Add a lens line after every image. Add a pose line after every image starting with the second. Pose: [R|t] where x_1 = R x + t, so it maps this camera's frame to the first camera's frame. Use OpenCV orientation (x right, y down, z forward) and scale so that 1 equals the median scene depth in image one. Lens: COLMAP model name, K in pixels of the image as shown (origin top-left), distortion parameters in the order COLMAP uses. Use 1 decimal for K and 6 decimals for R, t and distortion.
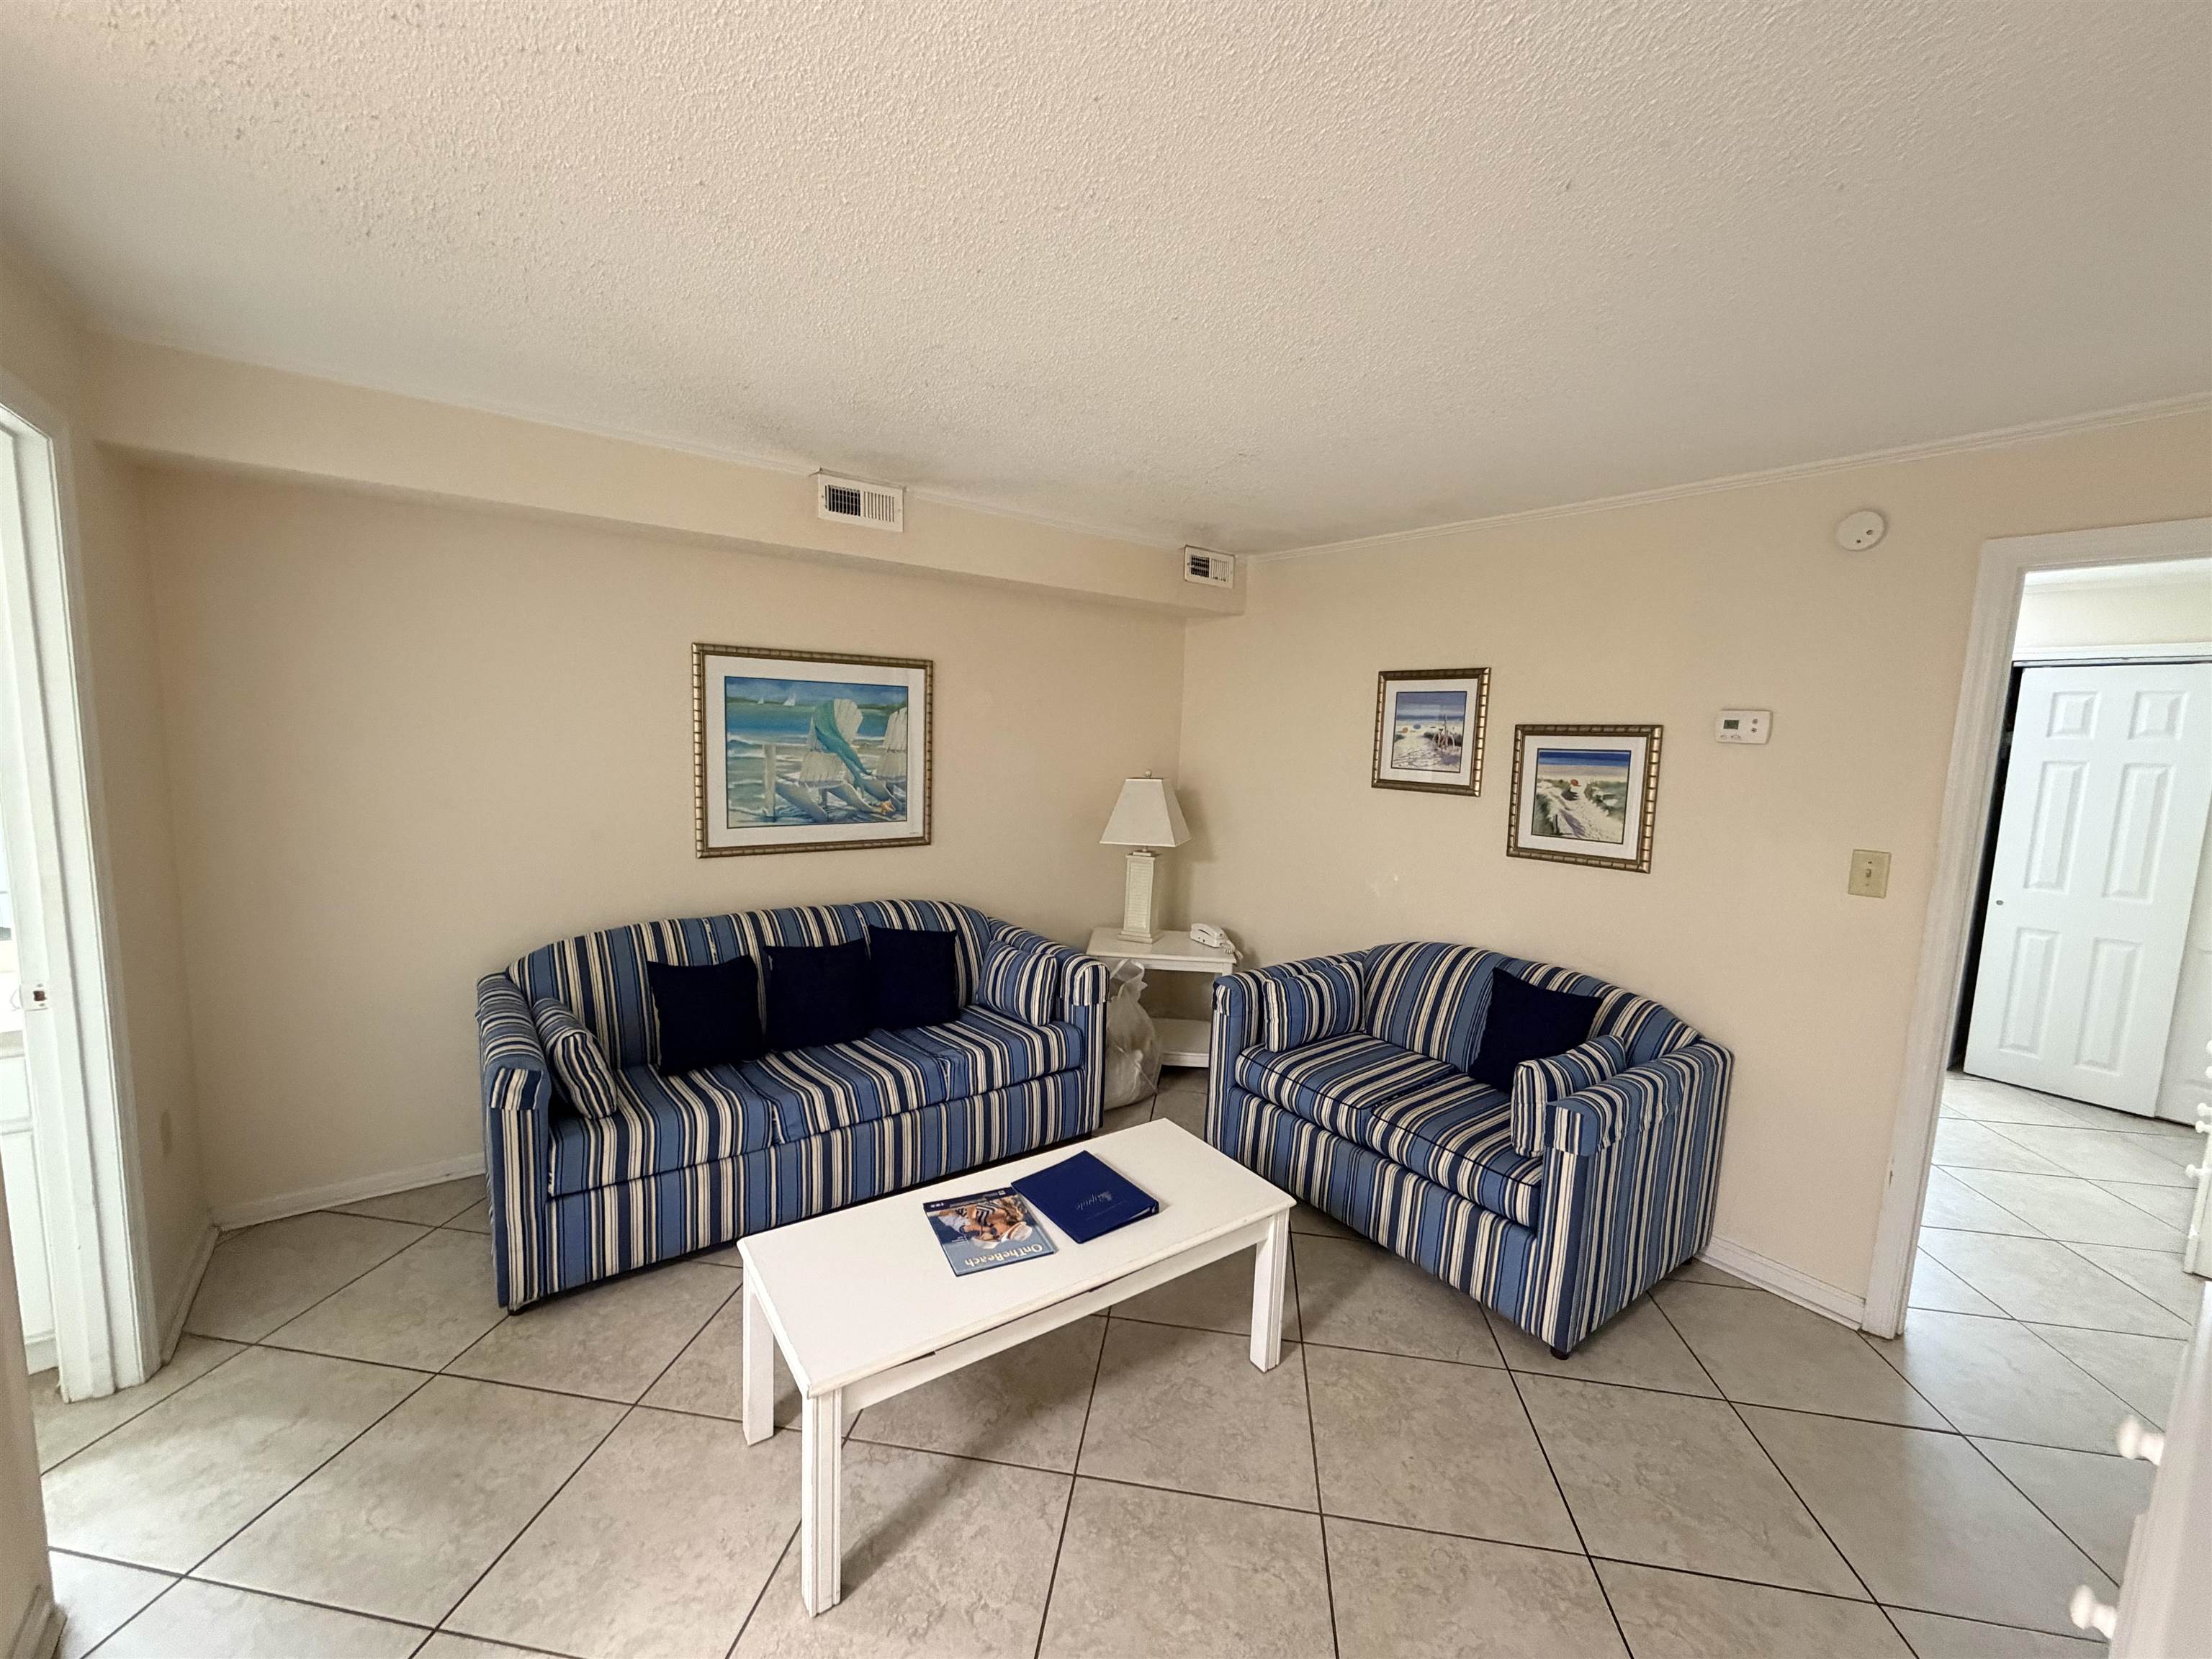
lens RADIAL K [[883.8, 0, 1104.7], [0, 883.8, 831.6], [0, 0, 1]] dist [-0.001901, 0.000461]
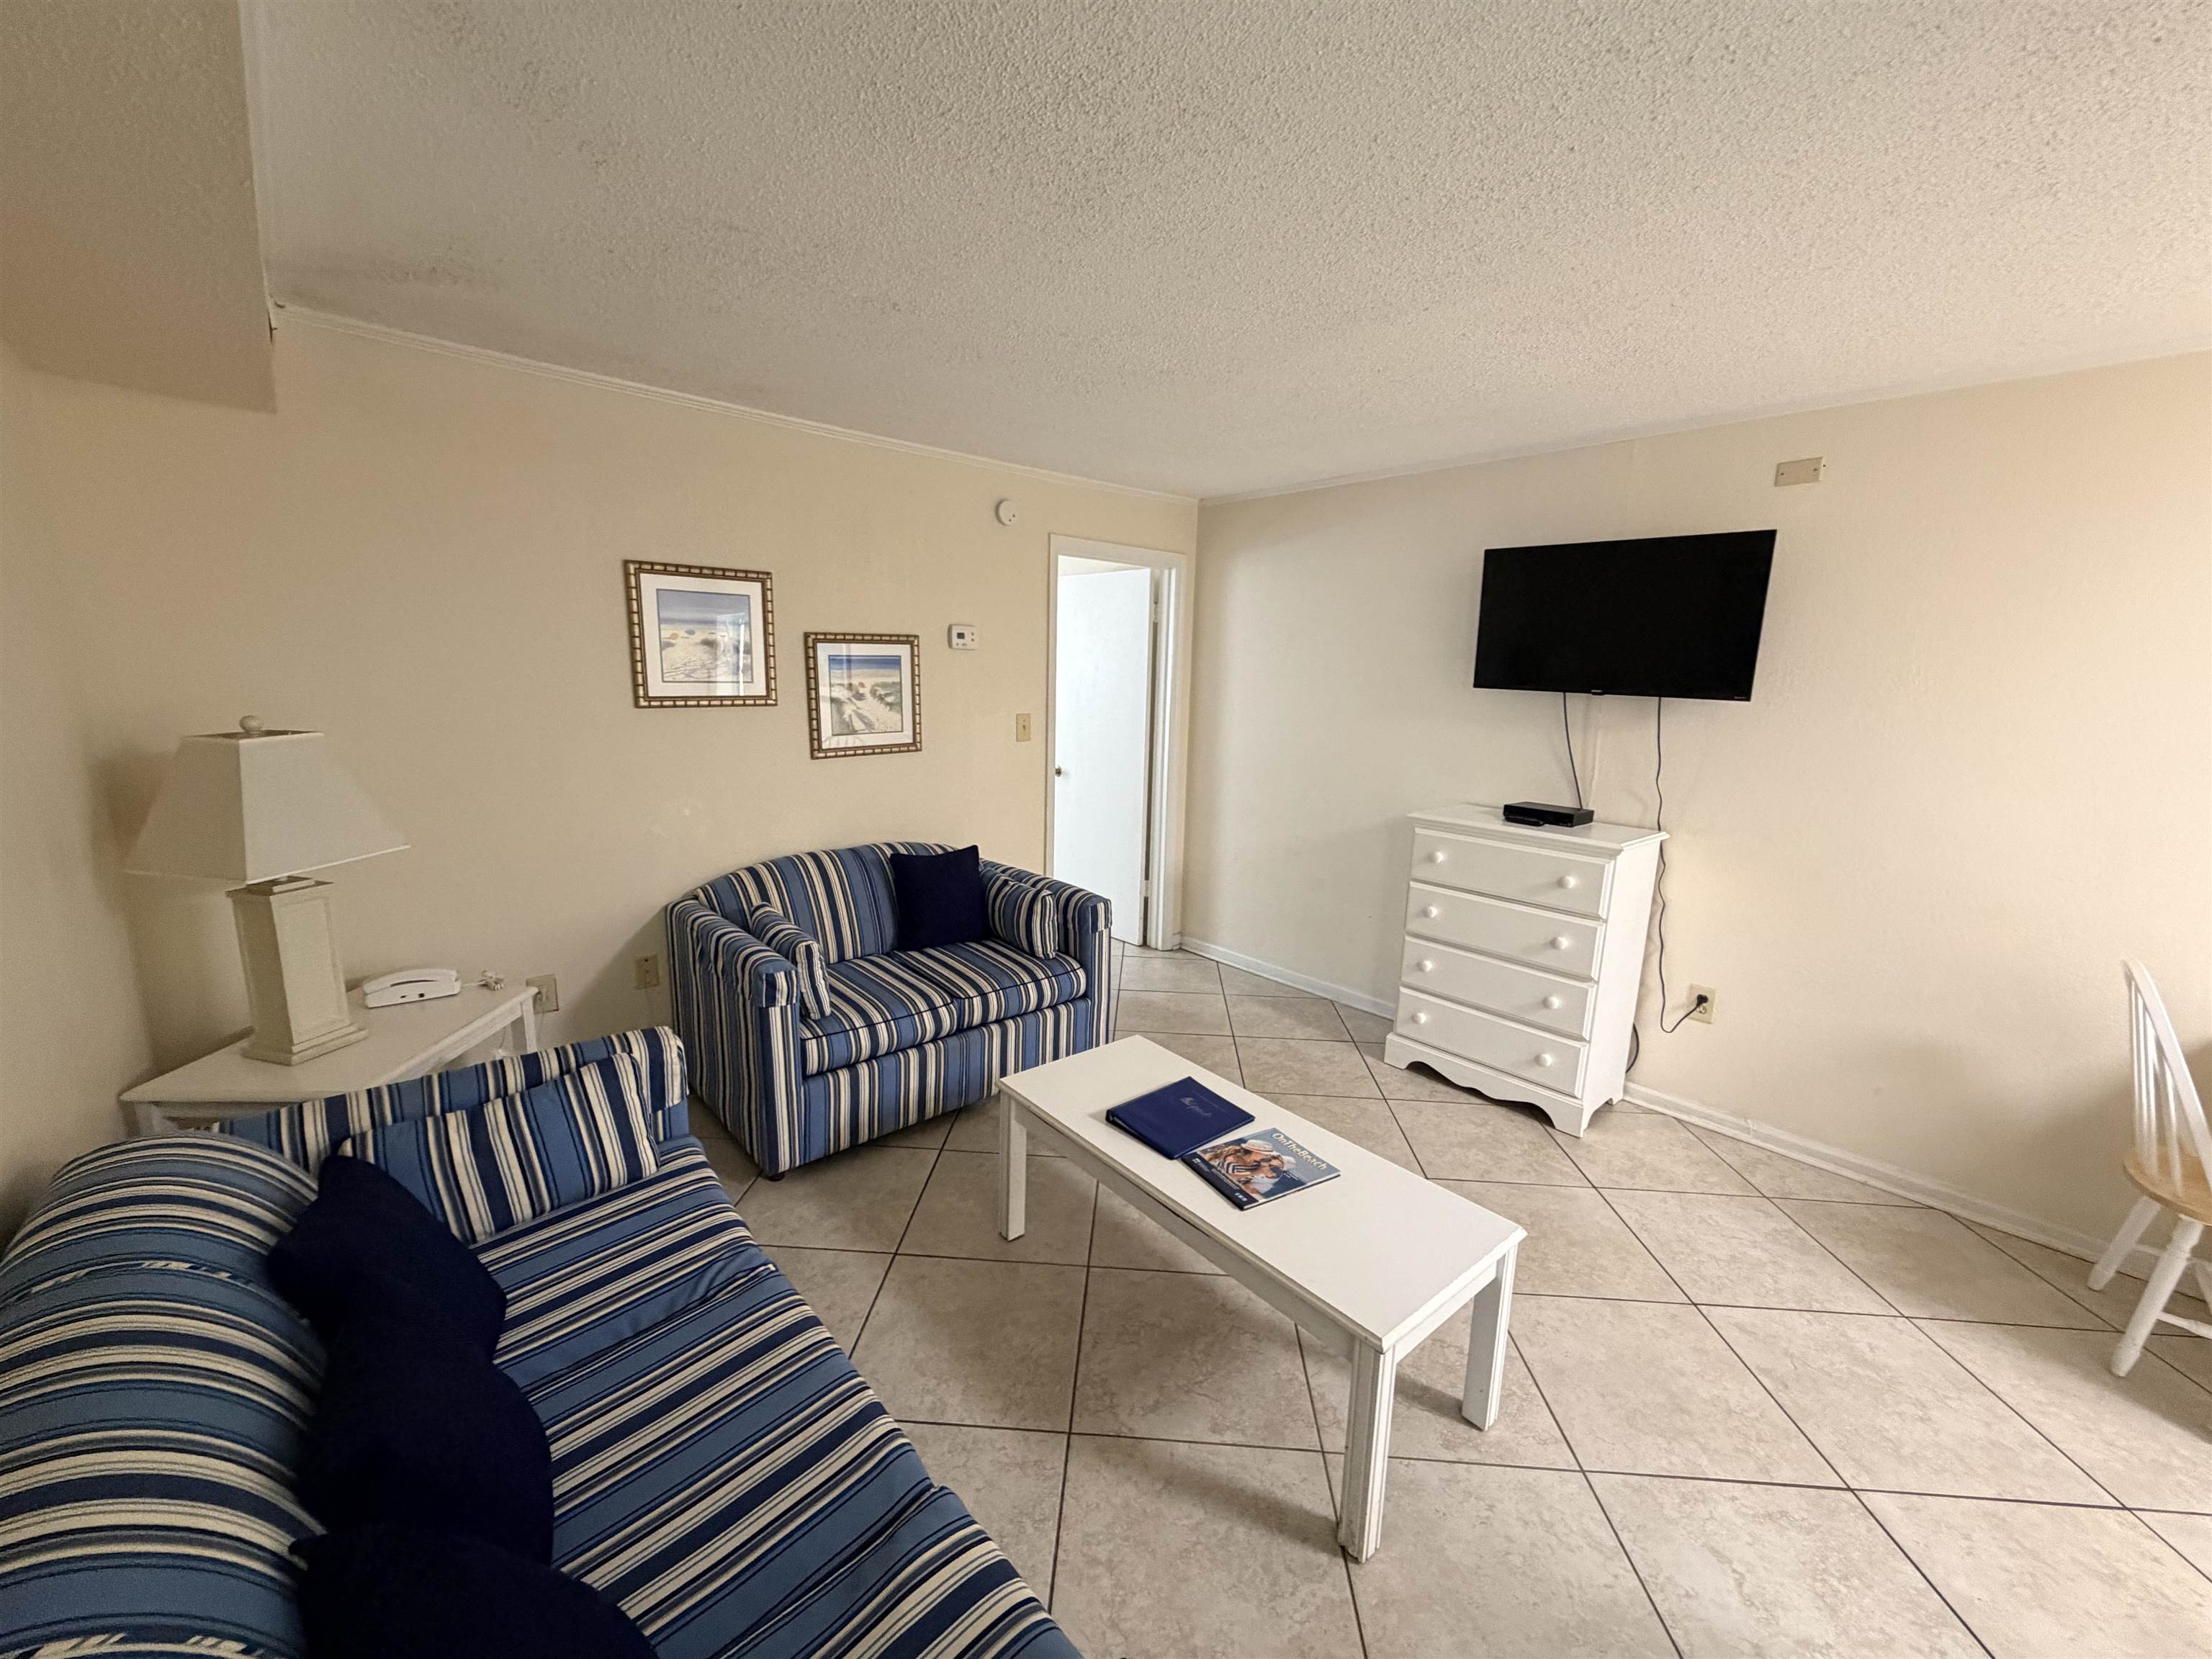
lens RADIAL K [[883.8, 0, 1104.7], [0, 883.8, 831.6], [0, 0, 1]] dist [-0.001901, 0.000461]
pose [[-0.089939, -0.223118, 0.970633, -0.670547], [0.091089, 0.968656, 0.231103, -0.109711], [-0.991773, 0.109199, -0.066797, 0.802375]]
